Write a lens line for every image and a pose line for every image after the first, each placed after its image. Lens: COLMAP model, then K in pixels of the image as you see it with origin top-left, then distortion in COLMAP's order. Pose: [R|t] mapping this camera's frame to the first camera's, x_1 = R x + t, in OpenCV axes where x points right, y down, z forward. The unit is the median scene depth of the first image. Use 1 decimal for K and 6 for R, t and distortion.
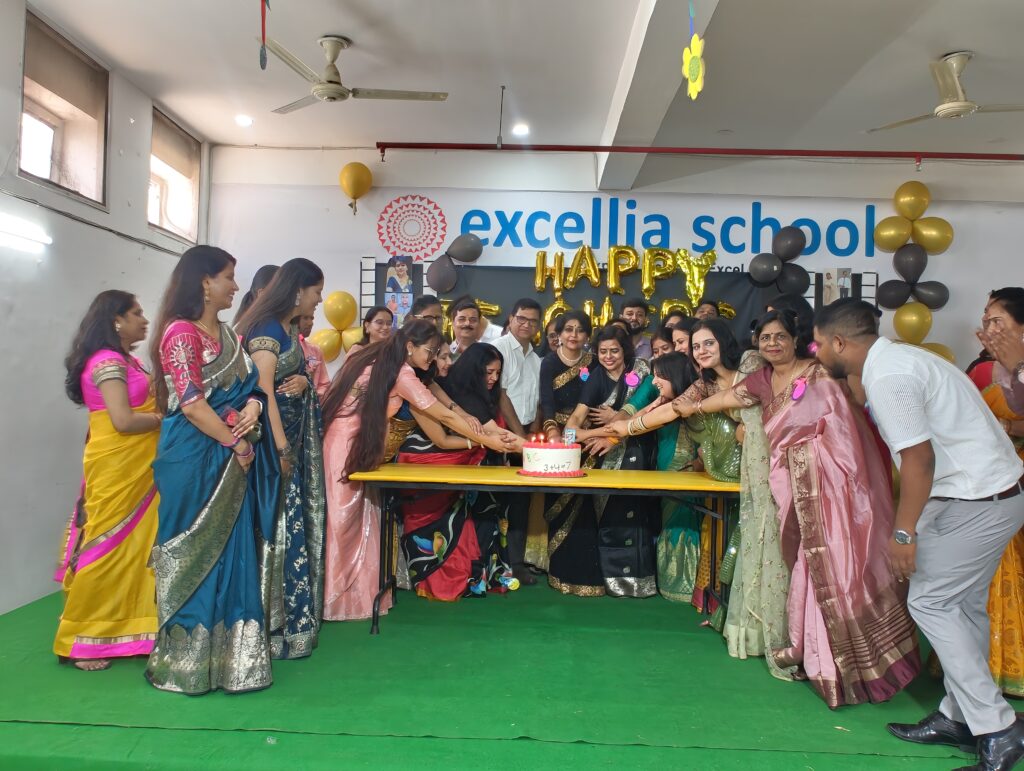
lens RADIAL K [[843.0, 0, 511.6], [0, 843.0, 378.1], [0, 0, 1]] dist [-0.049330, 0.080014]
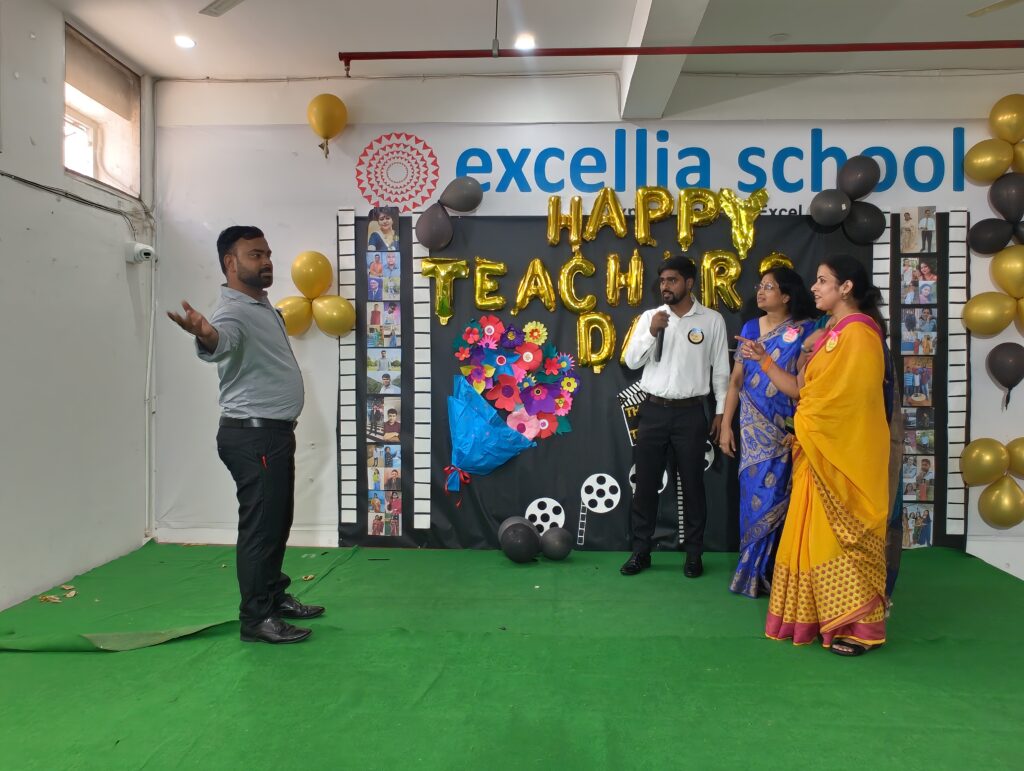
lens RADIAL K [[843.0, 0, 512.2], [0, 843.0, 369.7], [0, 0, 1]] dist [-0.049330, 0.080014]
pose [[0.999461, -0.023345, -0.023064, 0.009276], [0.023718, 0.999590, 0.016012, 0.004744], [0.022681, -0.016551, 0.999606, 0.175073]]
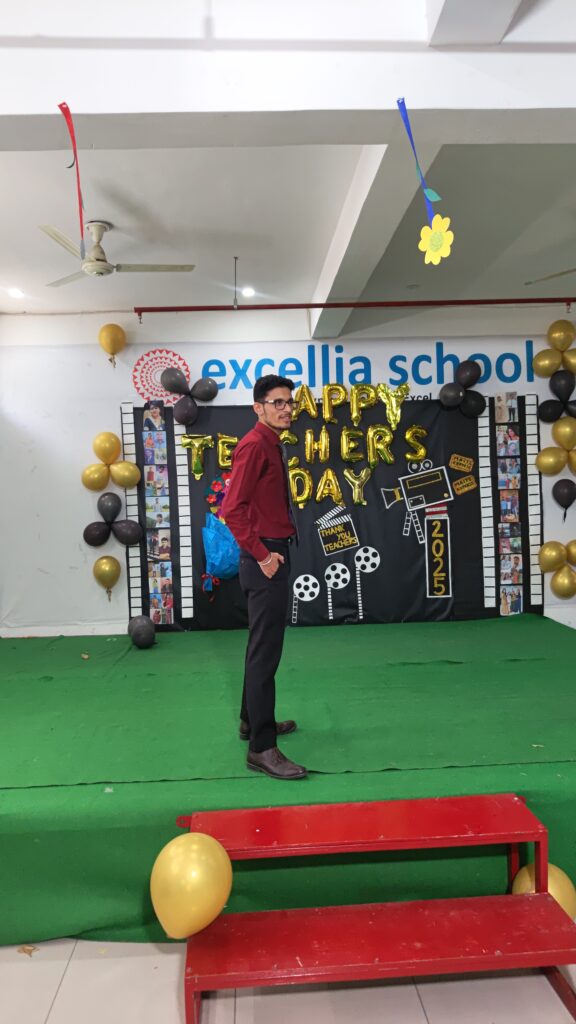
lens RADIAL K [[704.5, 0, 272.4], [0, 704.5, 511.6], [0, 0, 1]] dist [0.027332, -0.034918]
pose [[0.996165, -0.059688, 0.063975, -0.036088], [0.058276, 0.998019, 0.023721, 0.000957], [-0.065264, -0.019902, 0.997670, -0.032928]]
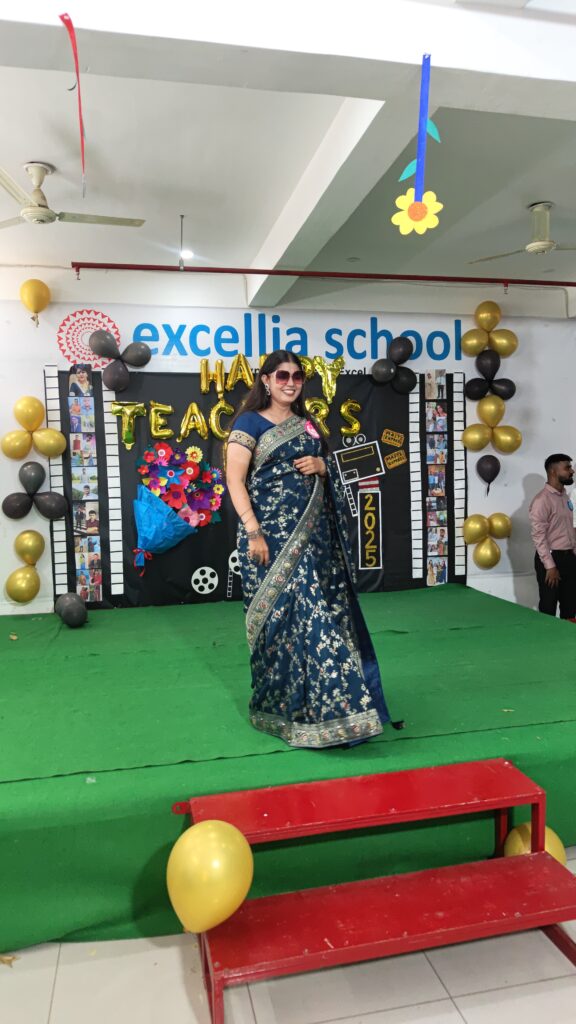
lens RADIAL K [[704.5, 0, 288.3], [0, 704.5, 505.9], [0, 0, 1]] dist [0.027332, -0.034918]
pose [[0.969419, -0.058716, 0.238282, -0.099664], [0.045337, 0.997092, 0.061248, 0.000428], [-0.241186, -0.048572, 0.969263, -0.005145]]
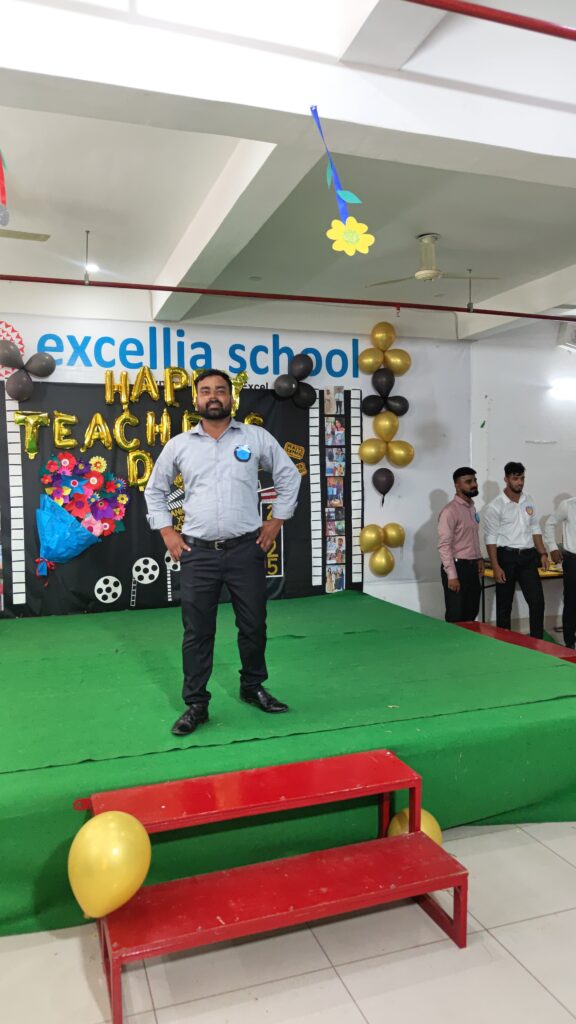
lens RADIAL K [[704.5, 0, 265.8], [0, 704.5, 508.2], [0, 0, 1]] dist [0.027332, -0.034918]
pose [[0.941158, -0.051756, 0.333979, -0.101795], [0.035555, 0.997884, 0.054446, -0.001093], [-0.336090, -0.039367, 0.941007, -0.034970]]
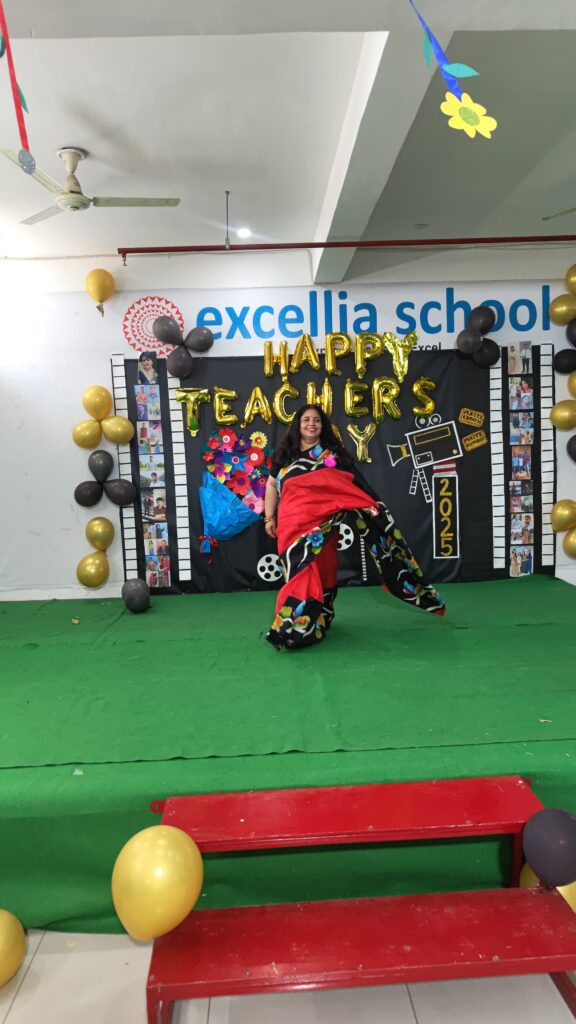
lens RADIAL K [[704.5, 0, 284.5], [0, 704.5, 516.7], [0, 0, 1]] dist [0.027332, -0.034918]
pose [[0.995999, -0.067784, 0.058234, -0.014927], [0.062449, 0.994072, 0.089003, 0.004307], [-0.063922, -0.085010, 0.994328, 0.012844]]
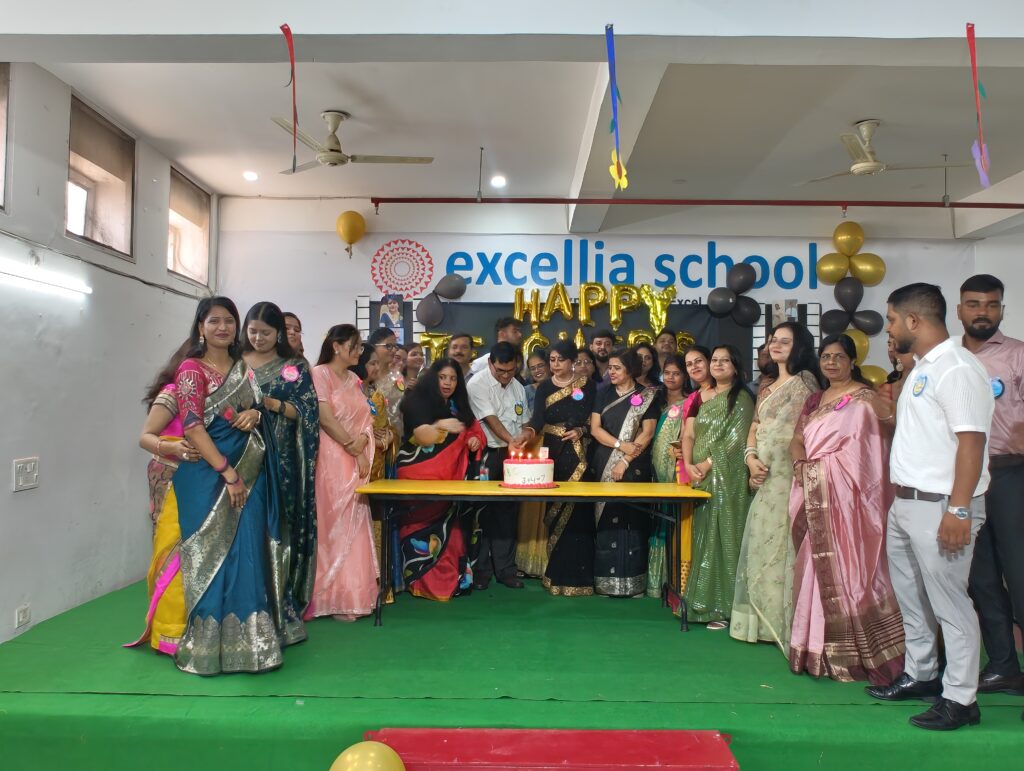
lens RADIAL K [[843.0, 0, 512.3], [0, 843.0, 378.0], [0, 0, 1]] dist [-0.049330, 0.080014]
pose [[0.999714, -0.016151, 0.017617, 0.004690], [0.016648, 0.999458, -0.028415, -0.001208], [-0.017149, 0.028700, 0.999441, -0.106765]]
